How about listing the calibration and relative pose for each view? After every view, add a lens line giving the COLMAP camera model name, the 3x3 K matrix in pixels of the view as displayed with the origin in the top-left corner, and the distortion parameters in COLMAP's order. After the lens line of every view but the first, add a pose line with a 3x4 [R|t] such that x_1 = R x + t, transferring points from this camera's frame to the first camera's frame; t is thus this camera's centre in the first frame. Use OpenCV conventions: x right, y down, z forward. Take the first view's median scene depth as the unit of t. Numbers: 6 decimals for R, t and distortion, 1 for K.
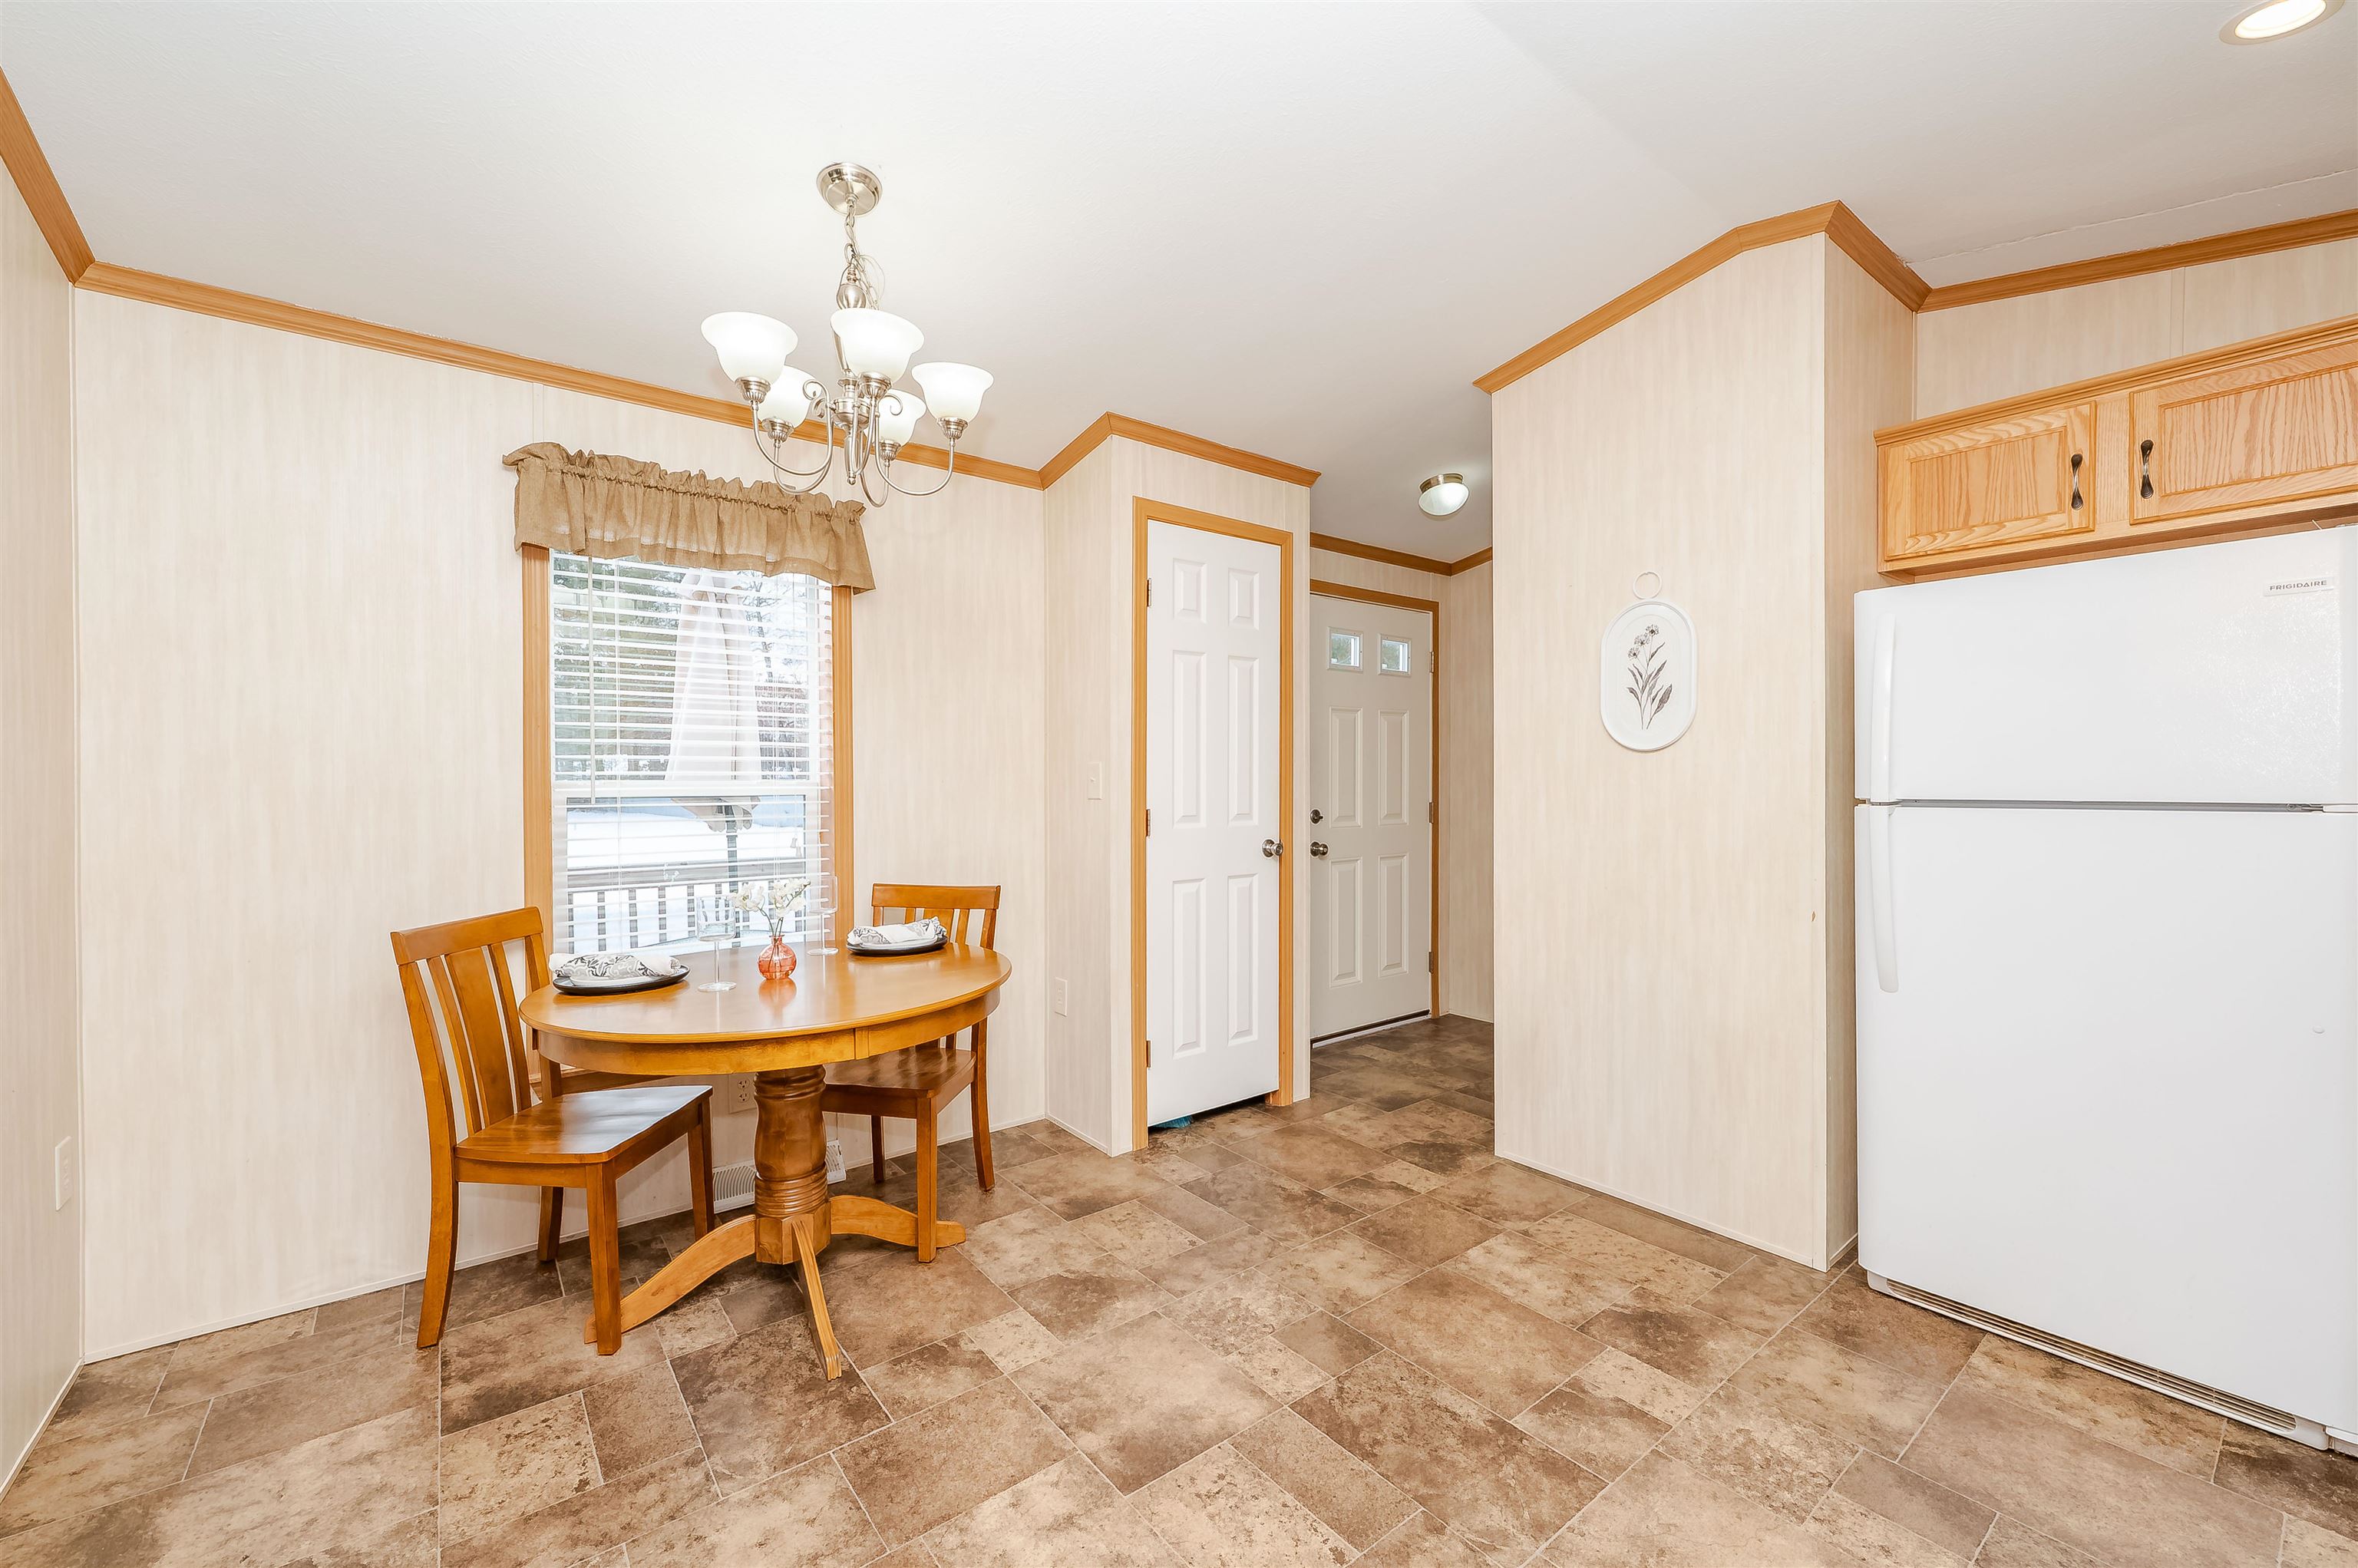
lens RADIAL K [[945.4, 0, 1175.8], [0, 945.4, 821.7], [0, 0, 1]] dist [0.002895, -0.000453]
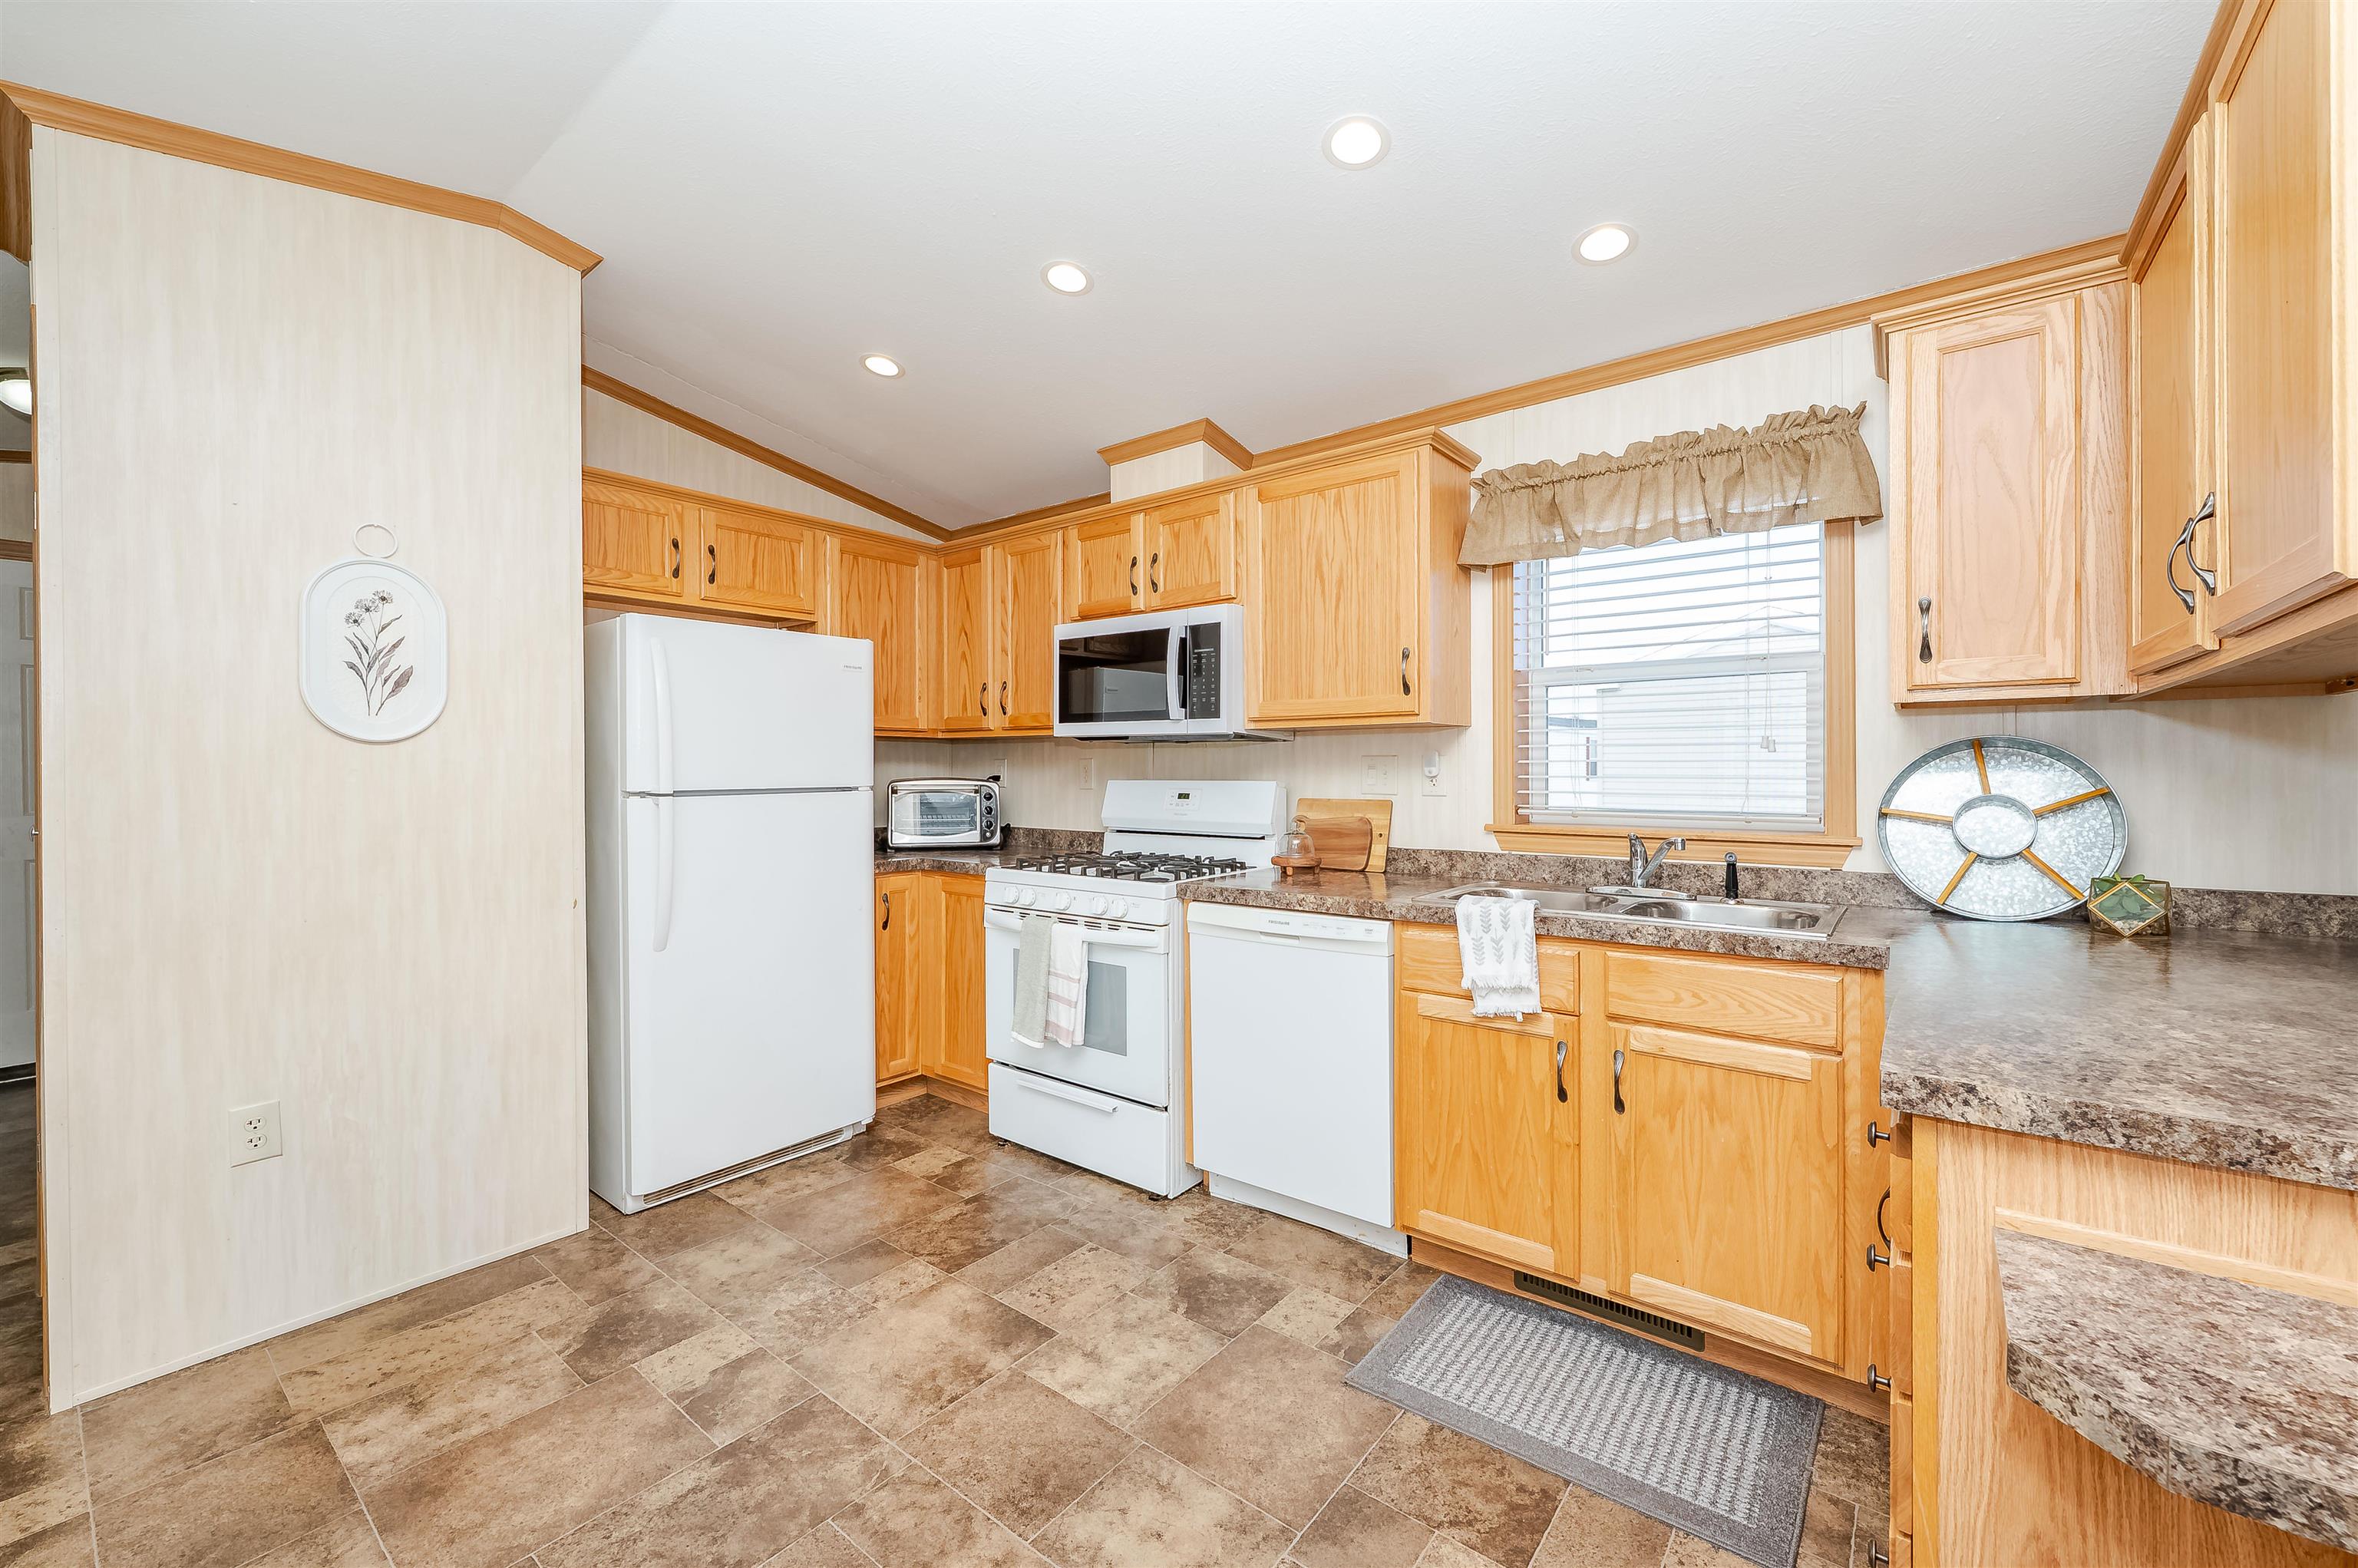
lens RADIAL K [[908.5, 0, 1218.5], [0, 908.5, 783.1], [0, 0, 1]] dist [-0.001386, -0.000174]
pose [[-0.272095, -0.005146, 0.962257, -0.554555], [0.038472, 0.999128, 0.016222, -0.023631], [-0.961501, 0.041434, -0.271660, 0.624184]]
